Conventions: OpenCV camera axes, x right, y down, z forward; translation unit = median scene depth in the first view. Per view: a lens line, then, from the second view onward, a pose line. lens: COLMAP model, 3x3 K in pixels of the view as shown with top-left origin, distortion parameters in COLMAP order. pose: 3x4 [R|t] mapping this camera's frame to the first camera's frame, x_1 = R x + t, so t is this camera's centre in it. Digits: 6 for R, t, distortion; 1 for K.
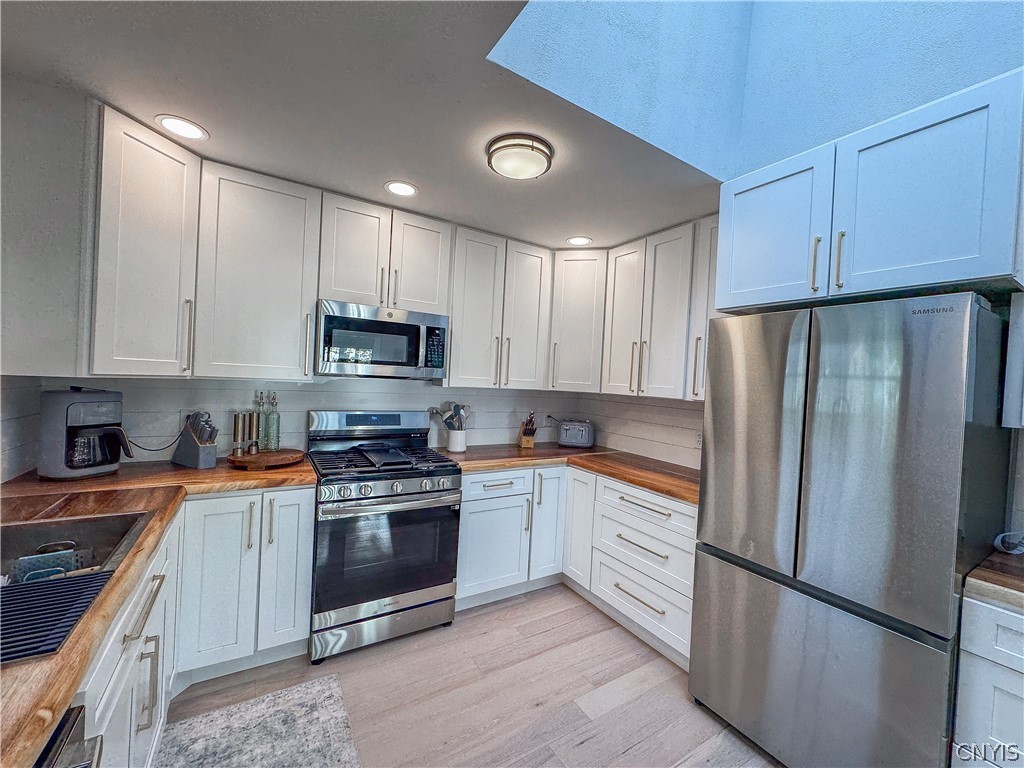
lens RADIAL K [[411.8, 0, 510.1], [0, 411.8, 383.6], [0, 0, 1]] dist [0.002722, 0.000160]
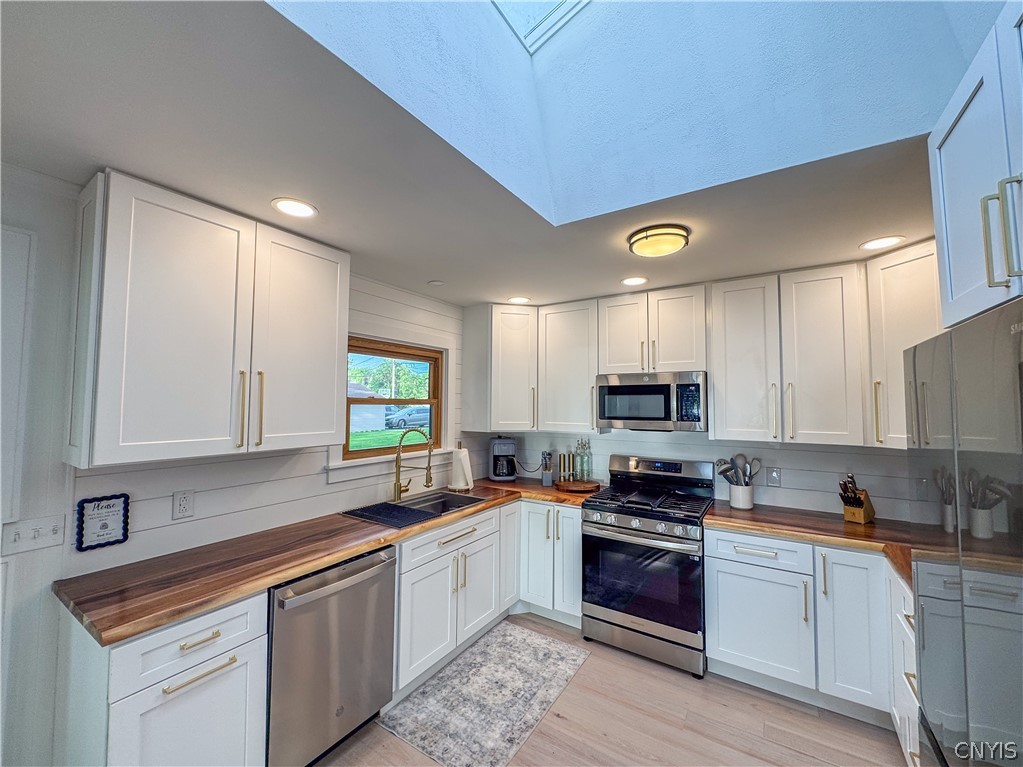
lens RADIAL K [[411.4, 0, 505.4], [0, 411.4, 382.8], [0, 0, 1]] dist [0.002722, 0.000160]
pose [[0.424858, -0.096570, -0.900094, 0.659576], [0.004420, 0.994503, -0.104612, -0.031915], [0.905249, 0.040467, 0.422950, 0.120230]]
